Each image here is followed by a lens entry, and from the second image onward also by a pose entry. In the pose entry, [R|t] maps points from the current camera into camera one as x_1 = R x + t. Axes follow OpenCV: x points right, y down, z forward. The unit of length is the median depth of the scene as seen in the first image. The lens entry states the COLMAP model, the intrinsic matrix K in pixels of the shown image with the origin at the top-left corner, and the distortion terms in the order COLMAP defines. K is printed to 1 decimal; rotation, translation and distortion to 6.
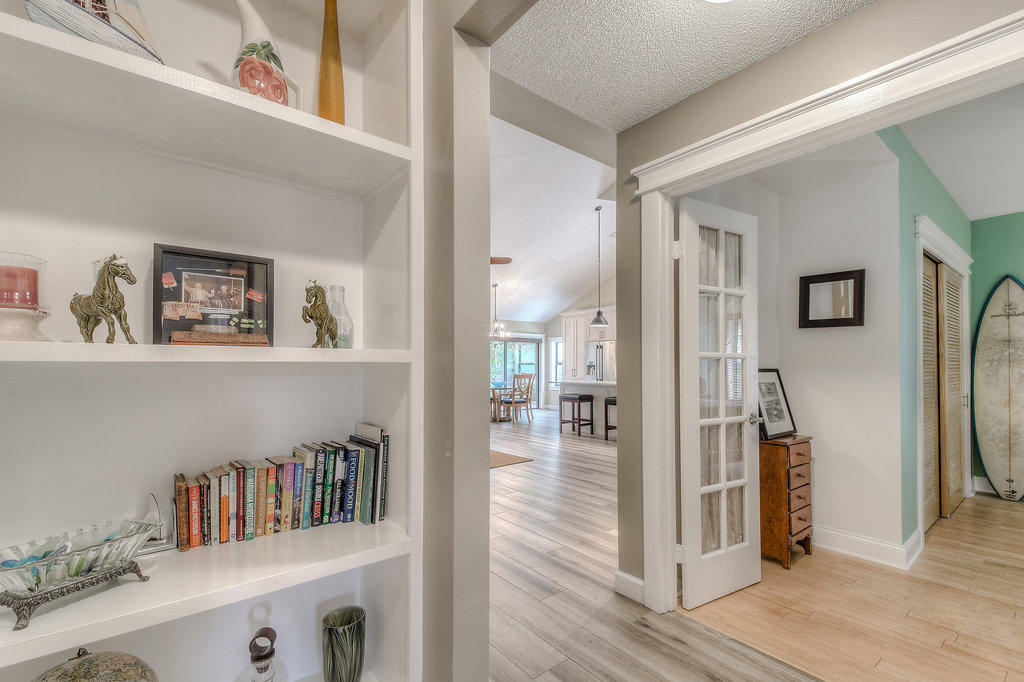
lens RADIAL K [[460.1, 0, 513.4], [0, 460.1, 345.4], [0, 0, 1]] dist [0.050888, -0.023822]
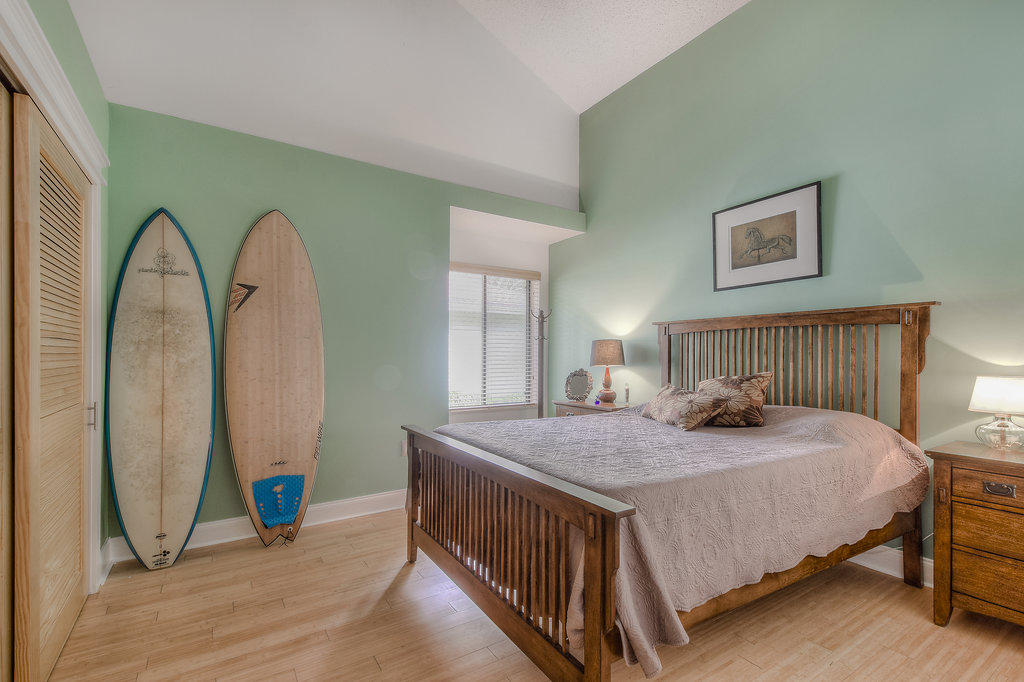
lens RADIAL K [[467.8, 0, 514.1], [0, 467.8, 358.1], [0, 0, 1]] dist [0.020422, -0.000381]
pose [[0.090593, -0.016104, 0.995758, 0.457286], [-0.037147, 0.999119, 0.019538, 0.022495], [-0.995195, -0.038759, 0.089915, 0.471521]]
